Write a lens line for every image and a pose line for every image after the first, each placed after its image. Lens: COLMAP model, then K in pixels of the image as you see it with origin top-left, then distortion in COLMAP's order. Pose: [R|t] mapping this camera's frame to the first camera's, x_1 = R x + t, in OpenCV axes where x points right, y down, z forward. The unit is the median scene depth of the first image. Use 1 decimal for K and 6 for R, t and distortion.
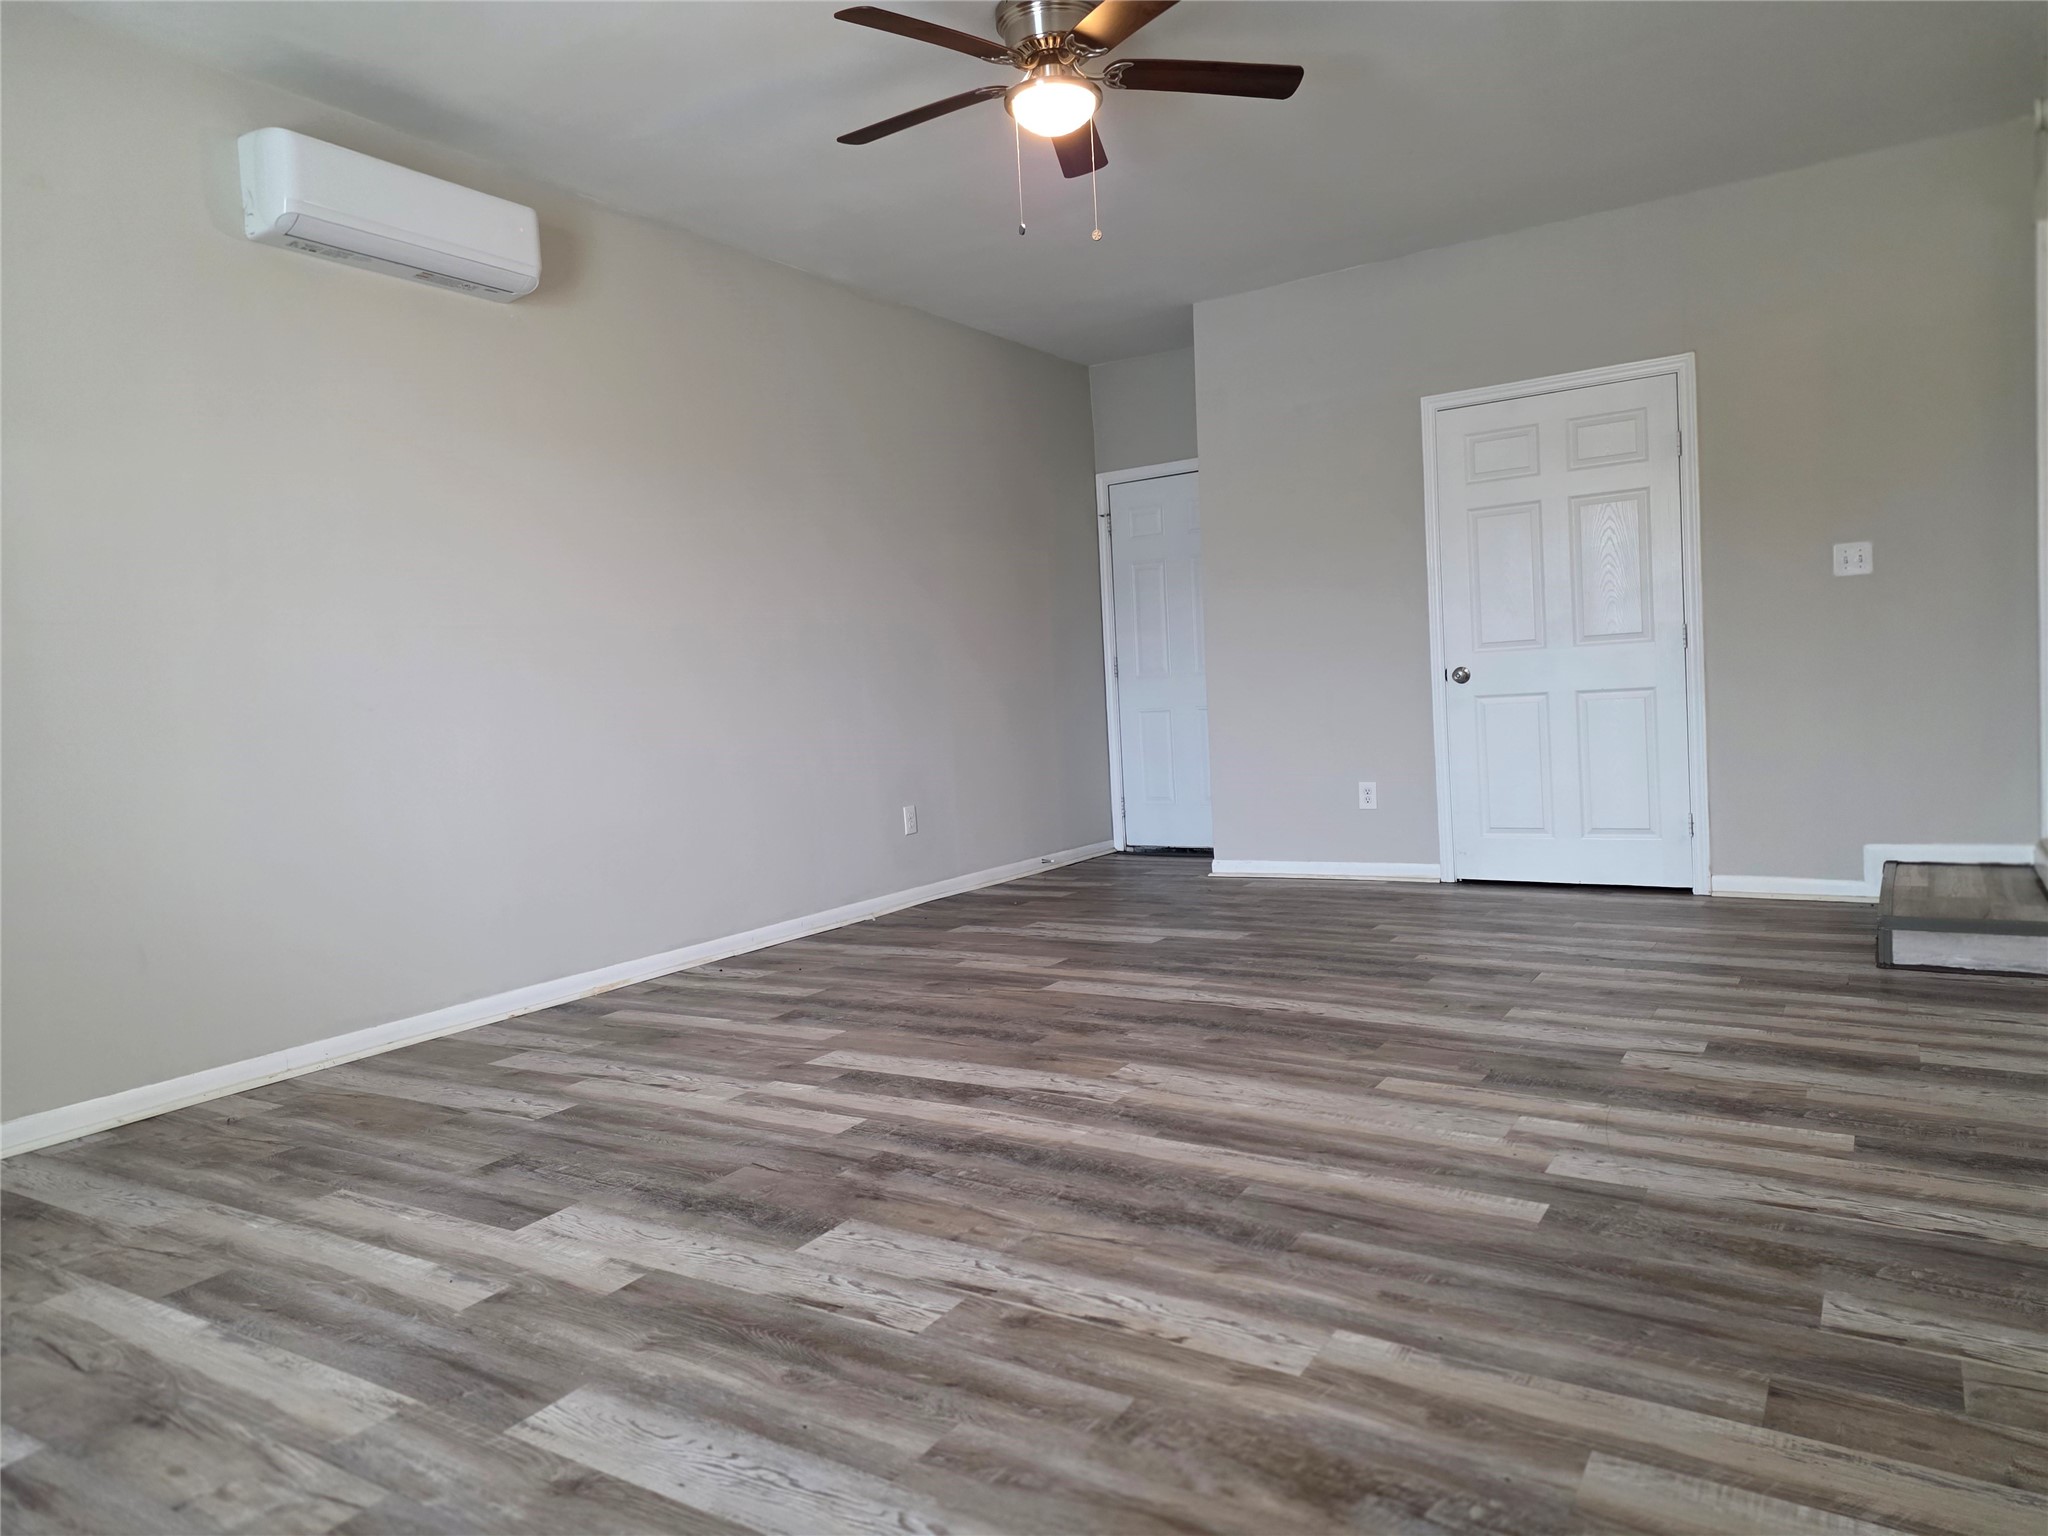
lens RADIAL K [[1367.0, 0, 1031.0], [0, 1367.0, 758.1], [0, 0, 1]] dist [0.045535, -0.027915]
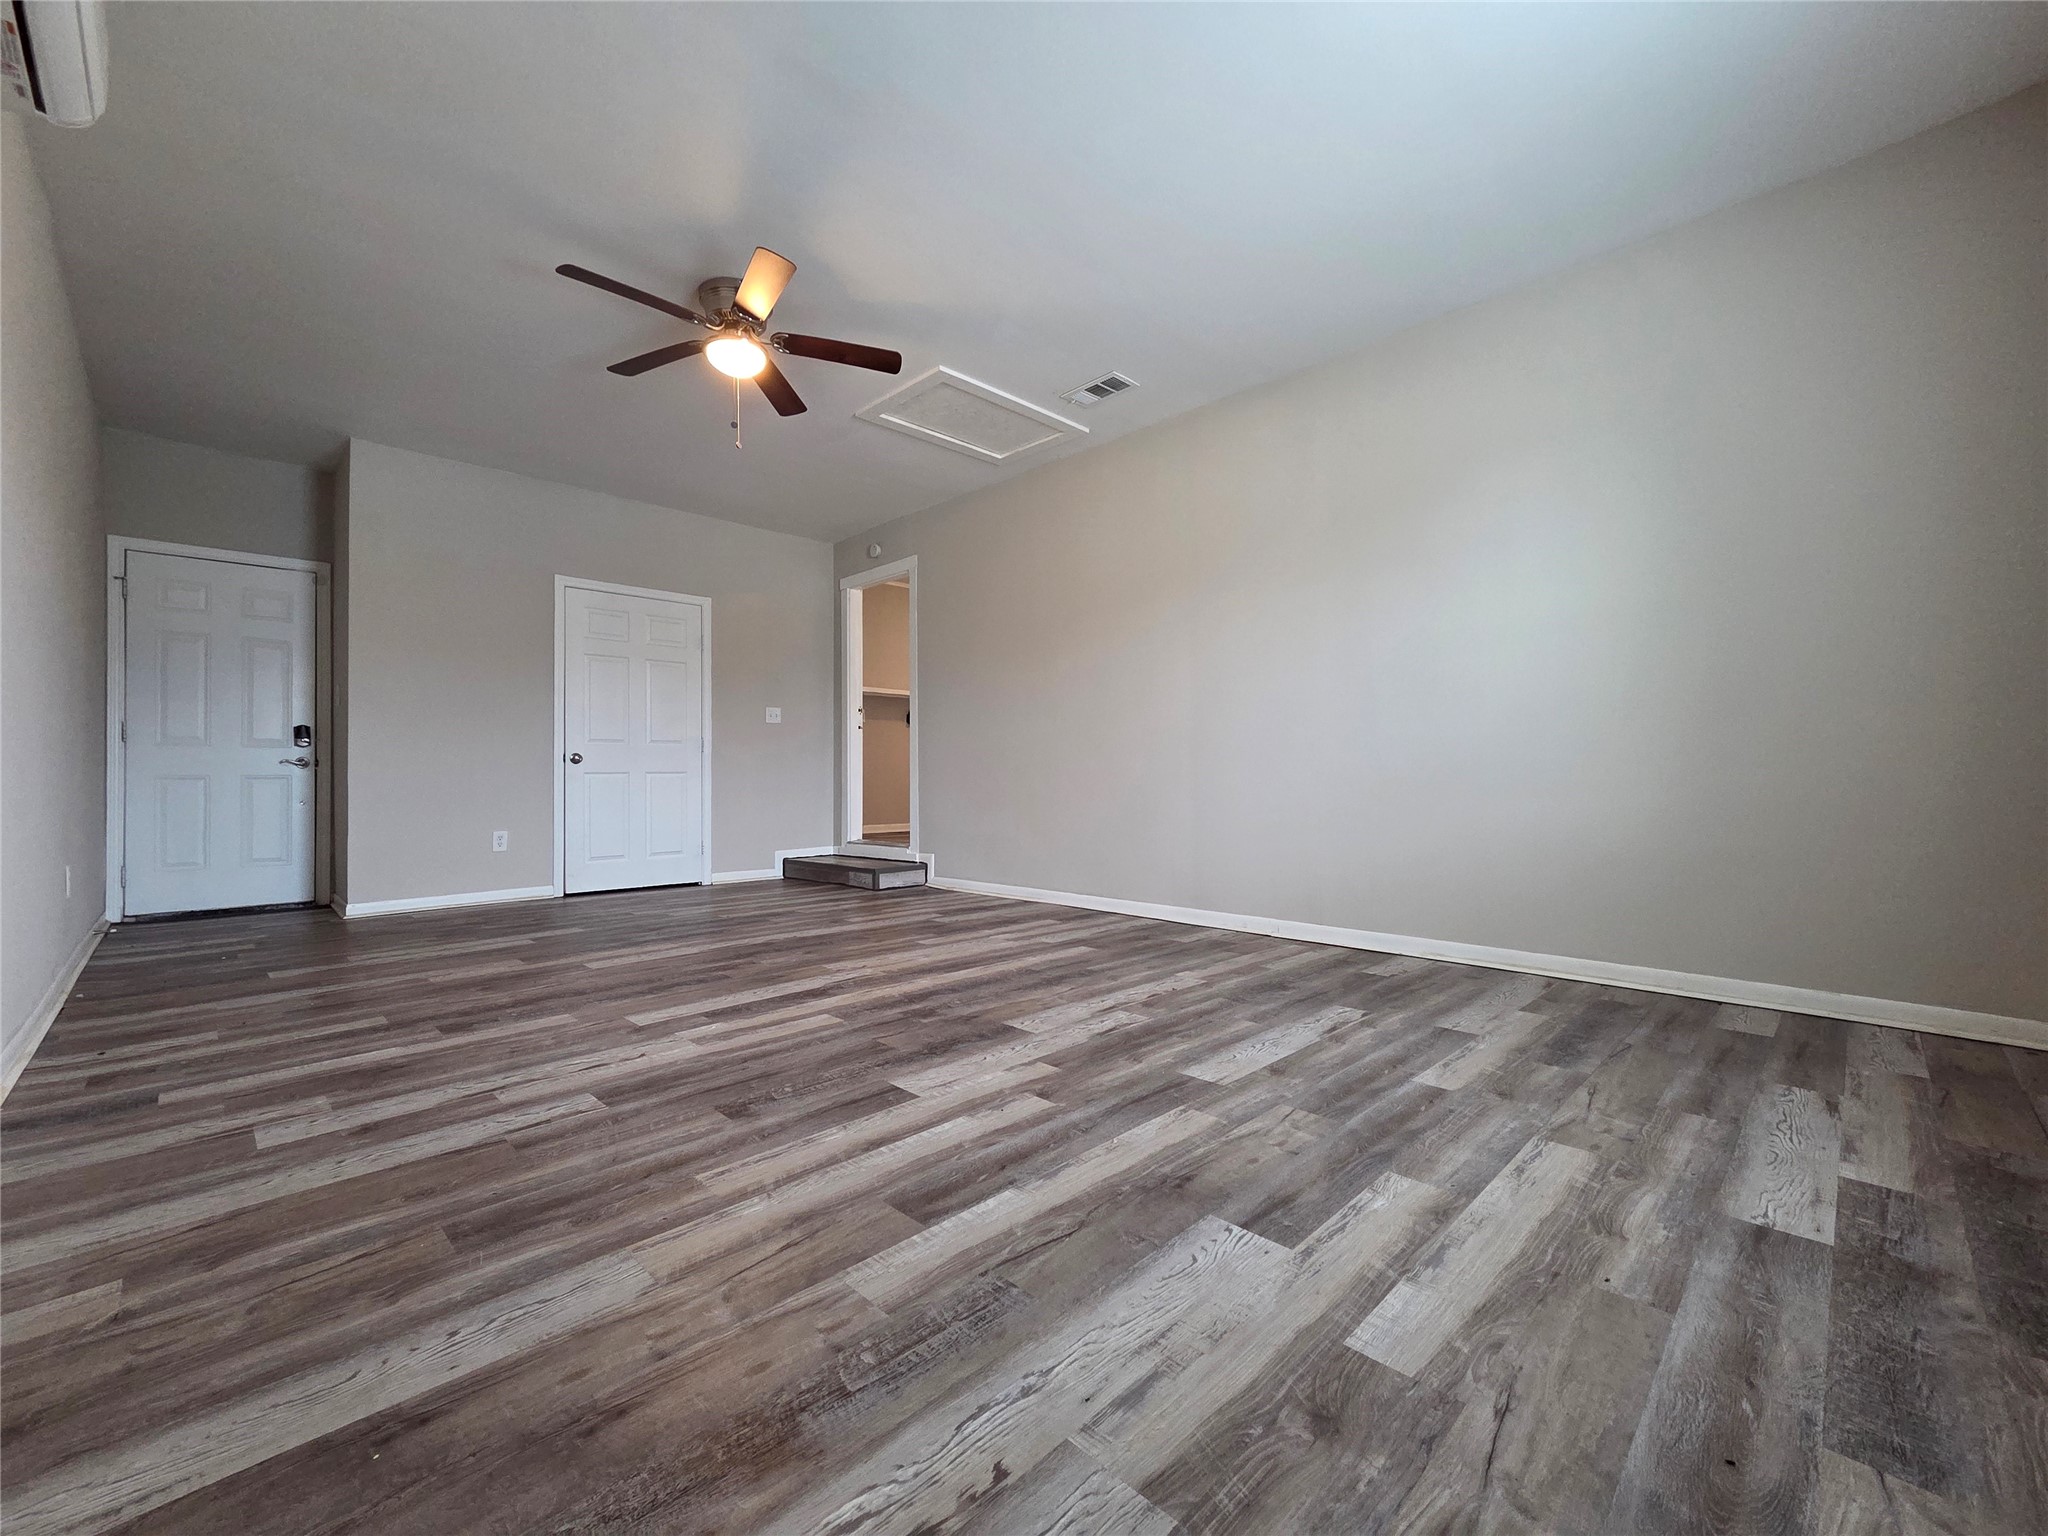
lens RADIAL K [[831.4, 0, 1023.3], [0, 831.4, 766.8], [0, 0, 1]] dist [-0.000770, 0.002122]
pose [[0.223106, 0.066636, 0.972514, -1.107480], [0.047221, 0.995751, -0.079061, 0.105346], [-0.973650, 0.063562, 0.219011, 0.718482]]
